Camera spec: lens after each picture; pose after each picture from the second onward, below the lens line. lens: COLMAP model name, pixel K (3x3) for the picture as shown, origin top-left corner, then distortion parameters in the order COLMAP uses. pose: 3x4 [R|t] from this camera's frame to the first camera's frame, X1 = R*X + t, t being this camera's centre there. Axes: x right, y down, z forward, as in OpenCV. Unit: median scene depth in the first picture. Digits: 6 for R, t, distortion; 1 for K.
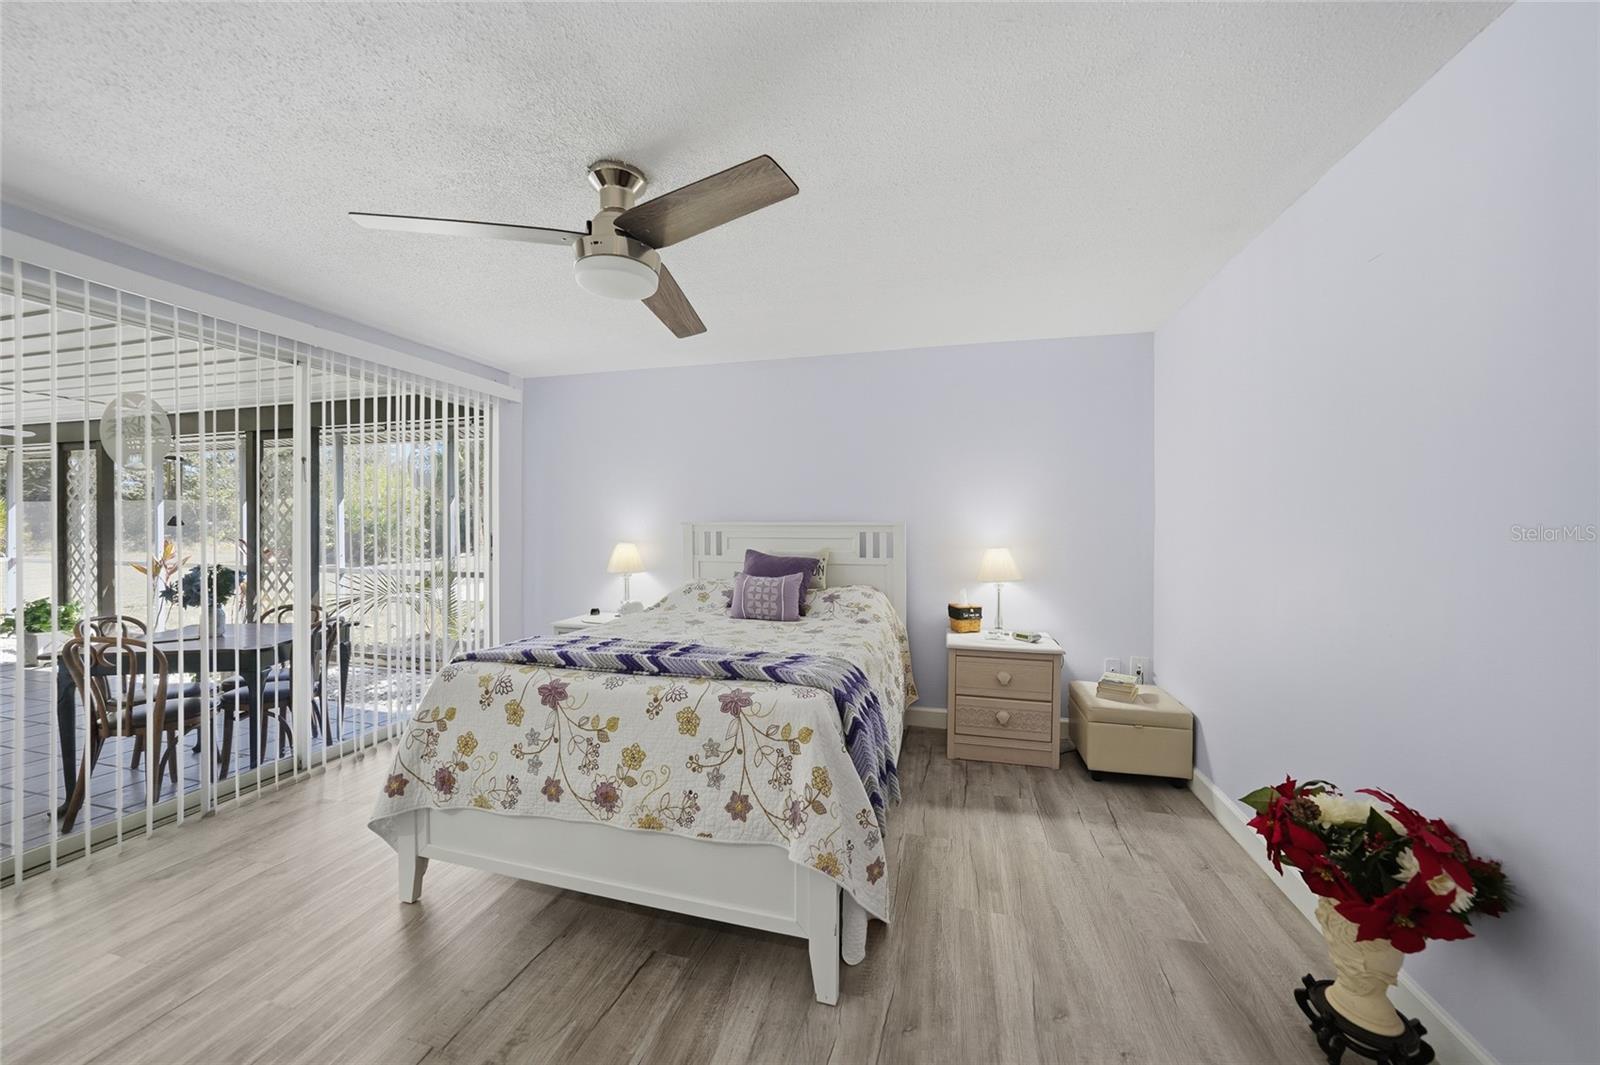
lens RADIAL K [[572.3, 0, 800.0], [0, 572.3, 532.5], [0, 0, 1]] dist [-0.017704, 0.000004]
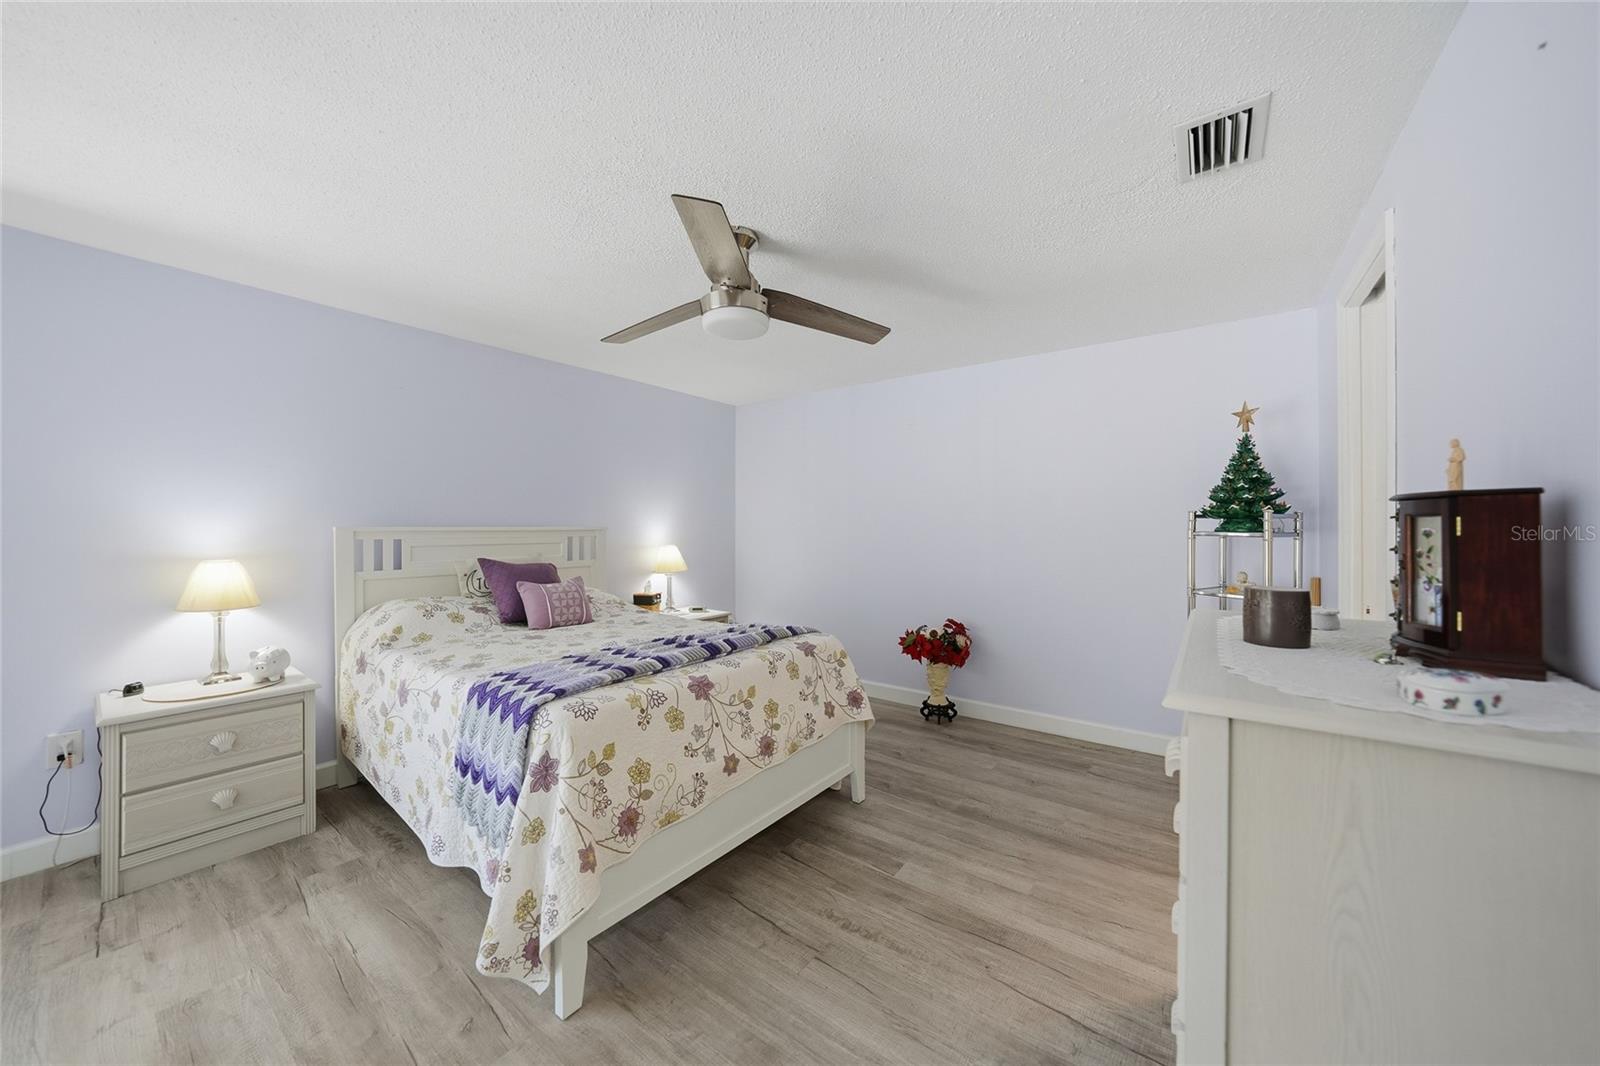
lens RADIAL K [[572.3, 0, 800.0], [0, 572.3, 533.0], [0, 0, 1]] dist [-0.017704, 0.000004]
pose [[0.361473, -0.011757, 0.932308, -1.358221], [0.017006, 0.999837, 0.006015, -0.011579], [-0.932227, 0.013681, 0.361614, 0.429700]]
